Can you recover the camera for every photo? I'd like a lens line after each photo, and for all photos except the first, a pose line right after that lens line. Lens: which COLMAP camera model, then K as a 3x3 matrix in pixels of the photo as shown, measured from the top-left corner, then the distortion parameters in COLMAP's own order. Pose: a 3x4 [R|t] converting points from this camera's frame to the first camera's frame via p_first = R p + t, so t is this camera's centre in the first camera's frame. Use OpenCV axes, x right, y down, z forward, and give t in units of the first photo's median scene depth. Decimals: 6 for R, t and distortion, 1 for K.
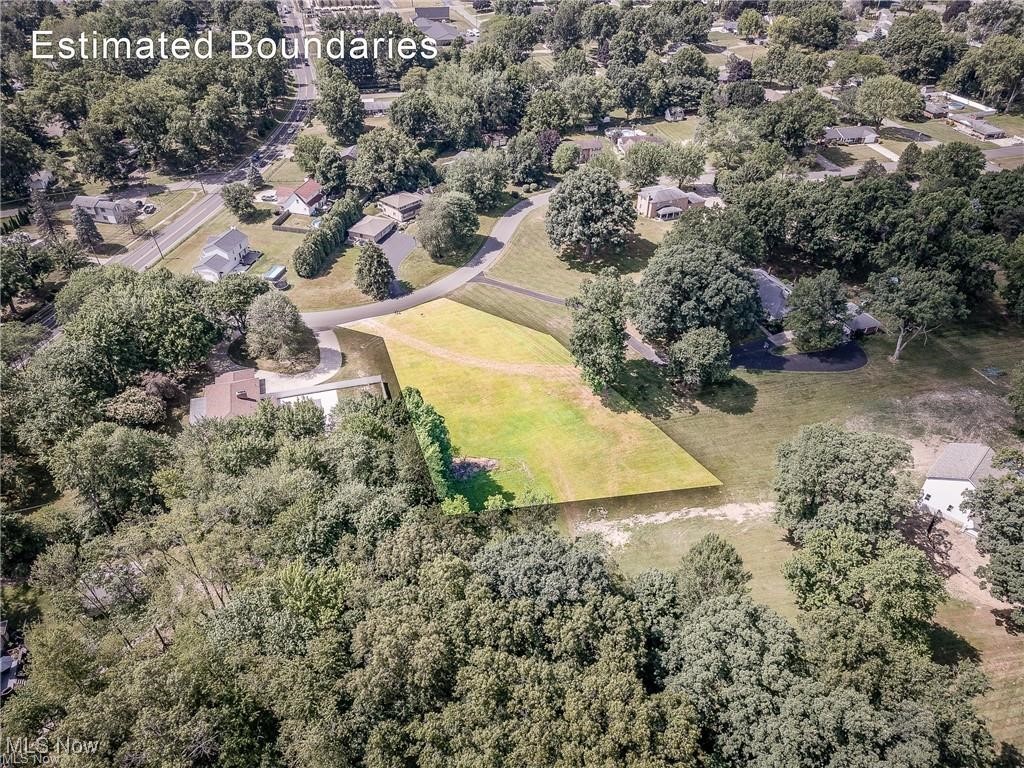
lens RADIAL K [[724.0, 0, 512.0], [0, 724.0, 384.0], [0, 0, 1]] dist [0.064762, -0.068233]
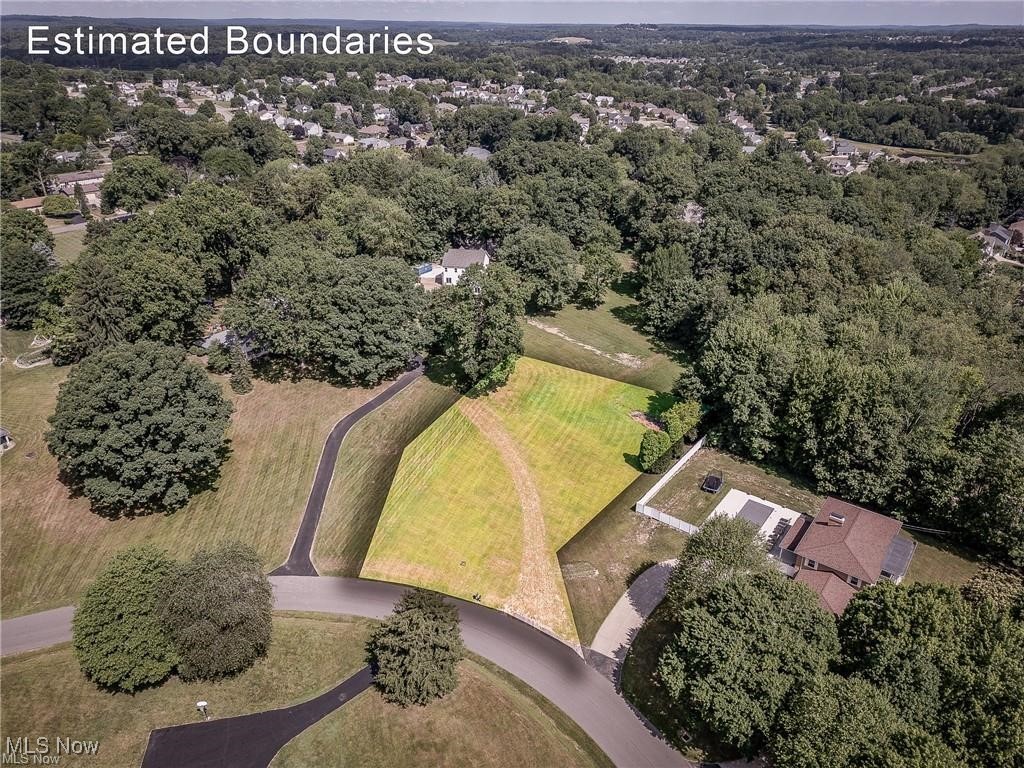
lens RADIAL K [[724.0, 0, 512.0], [0, 724.0, 384.0], [0, 0, 1]] dist [0.064762, -0.068233]
pose [[-0.570473, -0.389157, 0.723268, -0.574902], [0.457917, 0.580342, 0.673435, -0.620083], [-0.681815, 0.715374, -0.152868, 1.083218]]
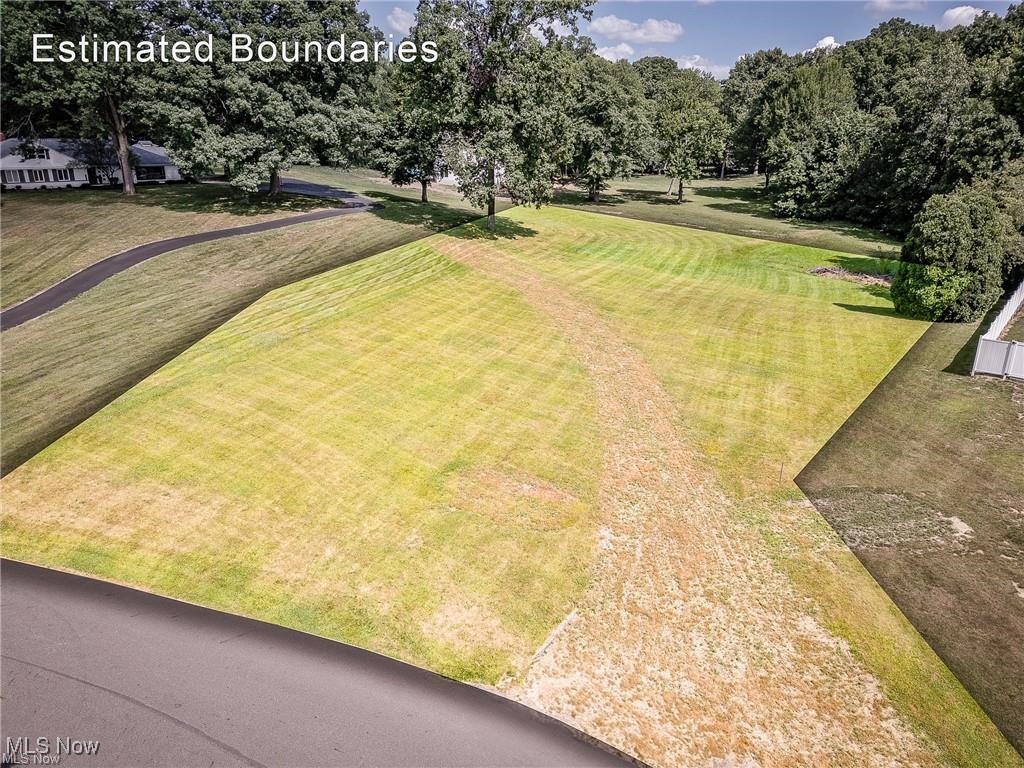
lens RADIAL K [[724.0, 0, 512.0], [0, 724.0, 384.0], [0, 0, 1]] dist [0.064762, -0.068233]
pose [[-0.542432, -0.294635, 0.786738, -0.272880], [0.470008, 0.669773, 0.574888, -0.194042], [-0.696318, 0.681611, -0.224826, 1.125503]]
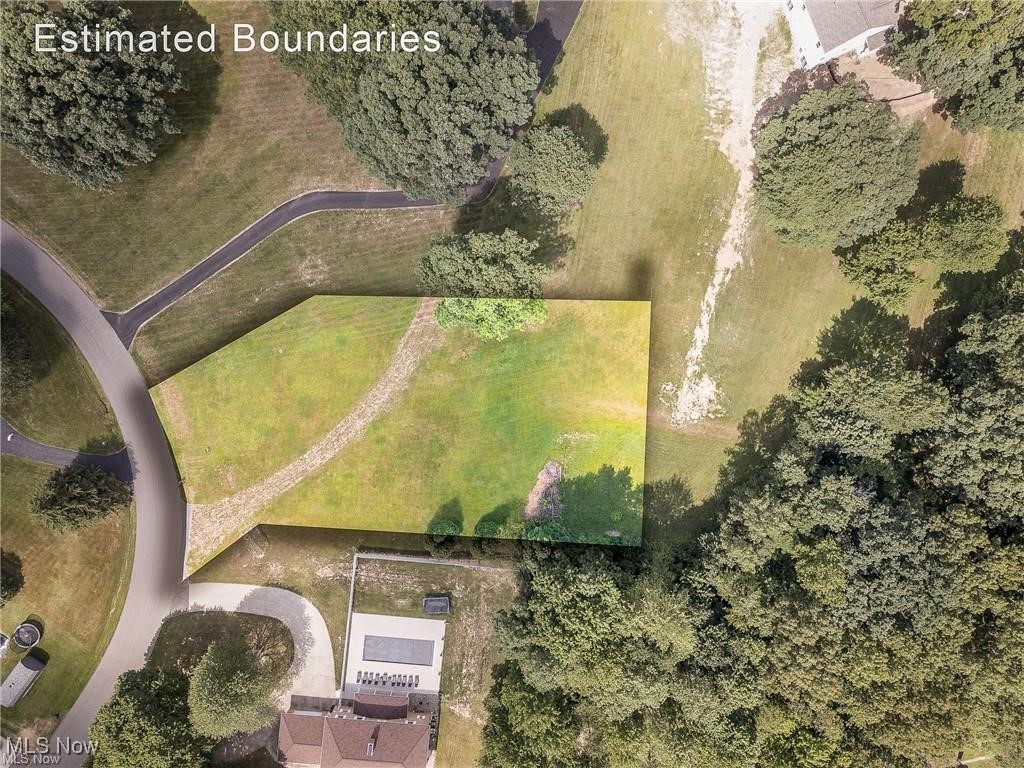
lens RADIAL K [[724.0, 0, 512.0], [0, 724.0, 384.0], [0, 0, 1]] dist [0.064762, -0.068233]
pose [[0.404011, -0.914130, -0.033782, 0.067485], [0.529231, 0.203459, 0.823723, -0.561219], [-0.746116, -0.350671, 0.565986, 0.510985]]
